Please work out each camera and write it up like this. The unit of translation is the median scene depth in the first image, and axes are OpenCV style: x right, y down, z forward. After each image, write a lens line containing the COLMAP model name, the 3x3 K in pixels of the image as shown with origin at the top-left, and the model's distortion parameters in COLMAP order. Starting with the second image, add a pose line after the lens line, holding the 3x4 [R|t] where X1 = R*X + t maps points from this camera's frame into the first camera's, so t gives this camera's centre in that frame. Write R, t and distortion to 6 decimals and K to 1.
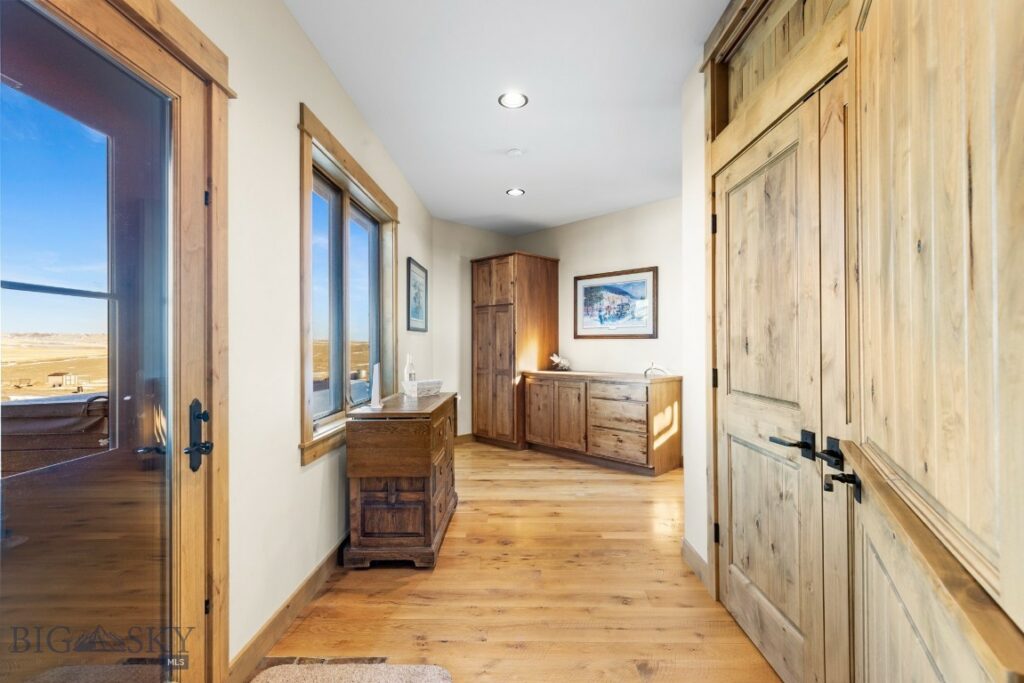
lens RADIAL K [[462.2, 0, 511.2], [0, 462.2, 342.2], [0, 0, 1]] dist [0.000911, -0.000009]
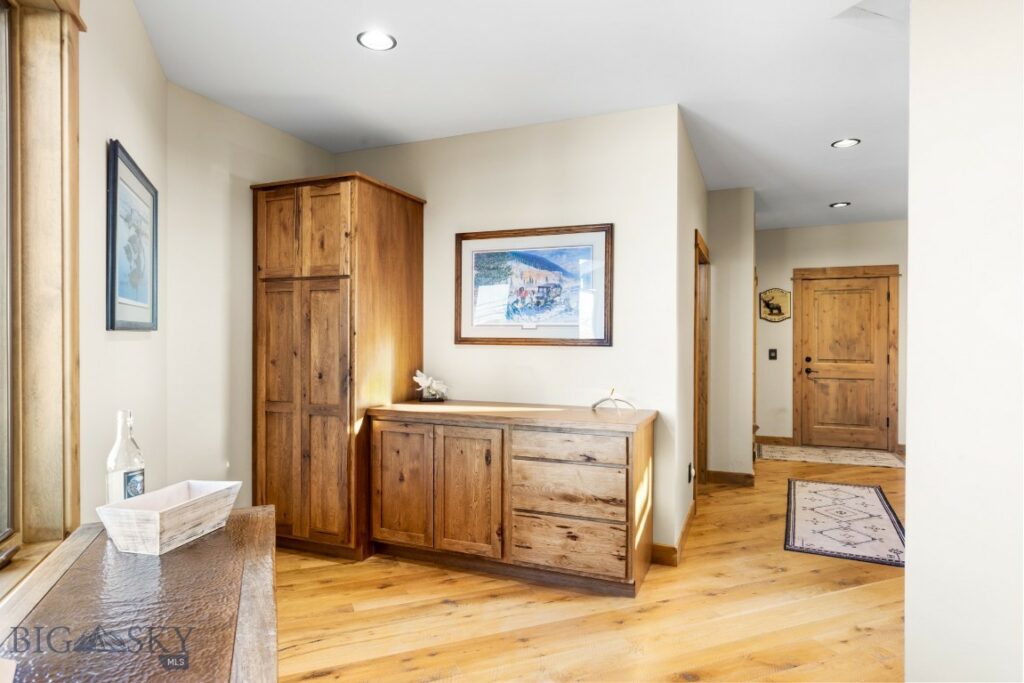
lens RADIAL K [[589.0, 0, 514.1], [0, 589.0, 341.4], [0, 0, 1]] dist [-0.004513, 0.001854]
pose [[0.918259, 0.003528, 0.395965, -0.086700], [-0.008284, 0.999913, 0.010302, -0.019473], [-0.395895, -0.012740, 0.918208, 0.334130]]
